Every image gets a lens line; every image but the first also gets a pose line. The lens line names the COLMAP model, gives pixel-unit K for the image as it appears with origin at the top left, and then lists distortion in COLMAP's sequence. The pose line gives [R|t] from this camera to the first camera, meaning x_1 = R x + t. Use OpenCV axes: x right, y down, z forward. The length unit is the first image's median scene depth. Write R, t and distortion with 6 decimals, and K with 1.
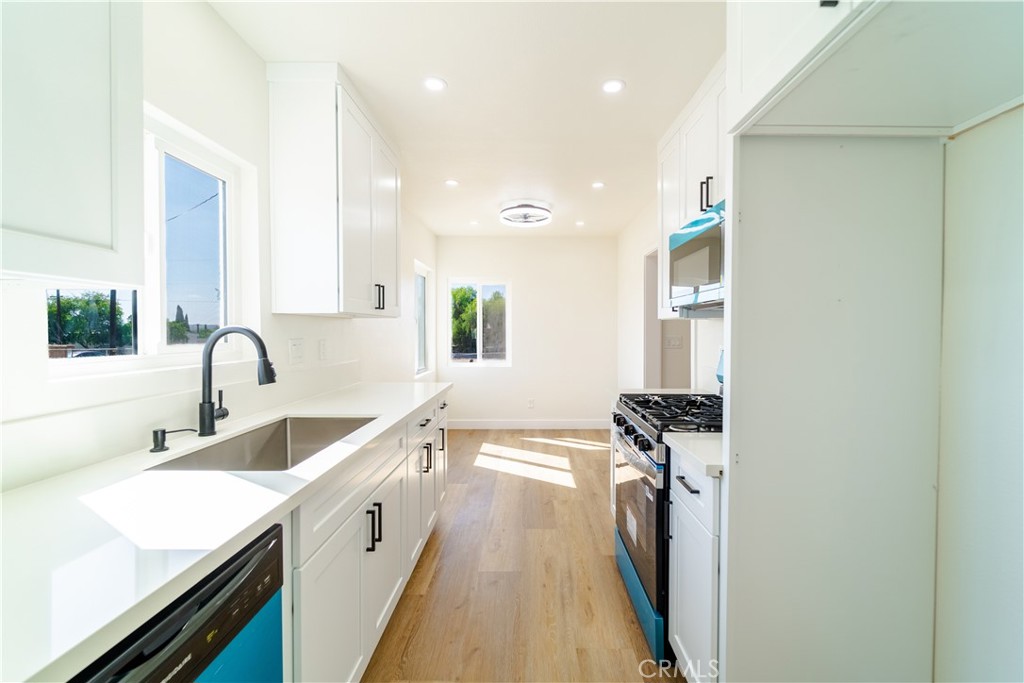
lens RADIAL K [[425.4, 0, 527.7], [0, 425.4, 334.8], [0, 0, 1]] dist [0.001362, -0.001207]
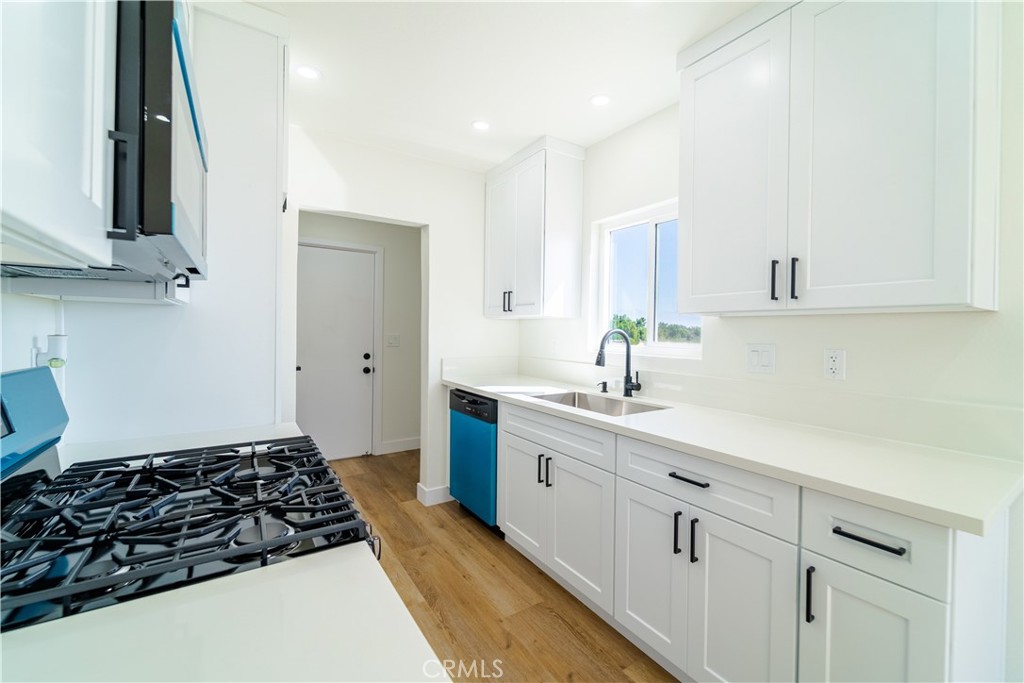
lens RADIAL K [[427.9, 0, 541.9], [0, 427.9, 334.1], [0, 0, 1]] dist [0.001395, -0.000413]
pose [[-0.811937, -0.012858, -0.583603, 0.380390], [-0.025132, 0.999600, 0.012942, -0.011949], [0.583204, 0.025175, -0.811936, 1.700310]]
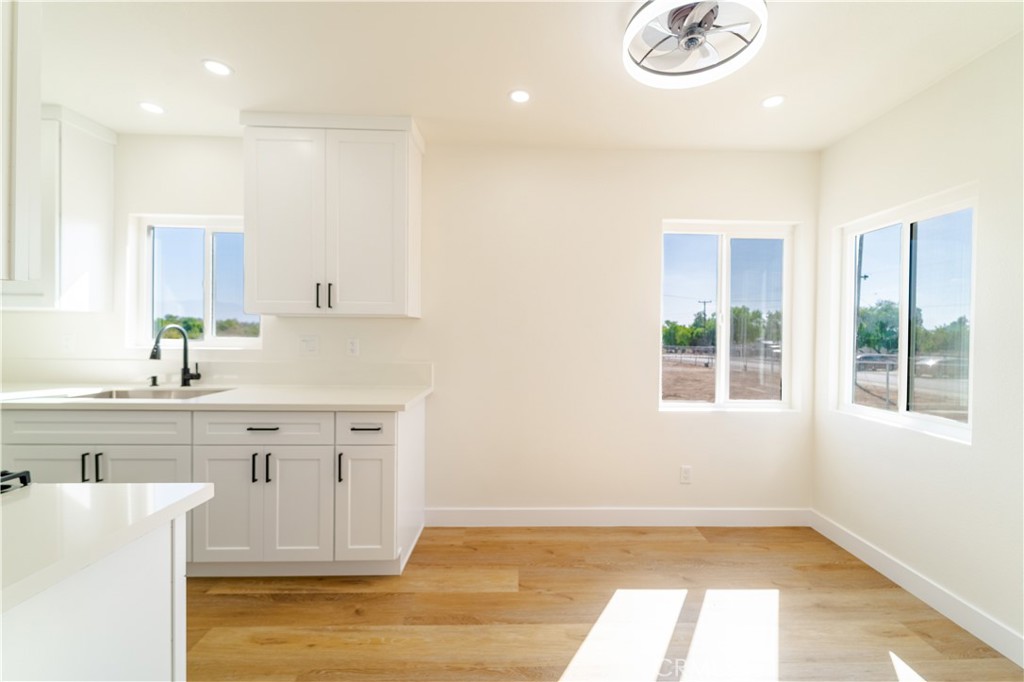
lens RADIAL K [[425.4, 0, 527.7], [0, 425.4, 334.3], [0, 0, 1]] dist [0.001362, -0.001207]
pose [[0.026962, 0.003203, -0.999631, 0.851440], [-0.020983, 0.999776, 0.002637, -0.013168], [0.999416, 0.020904, 0.027023, 1.896314]]
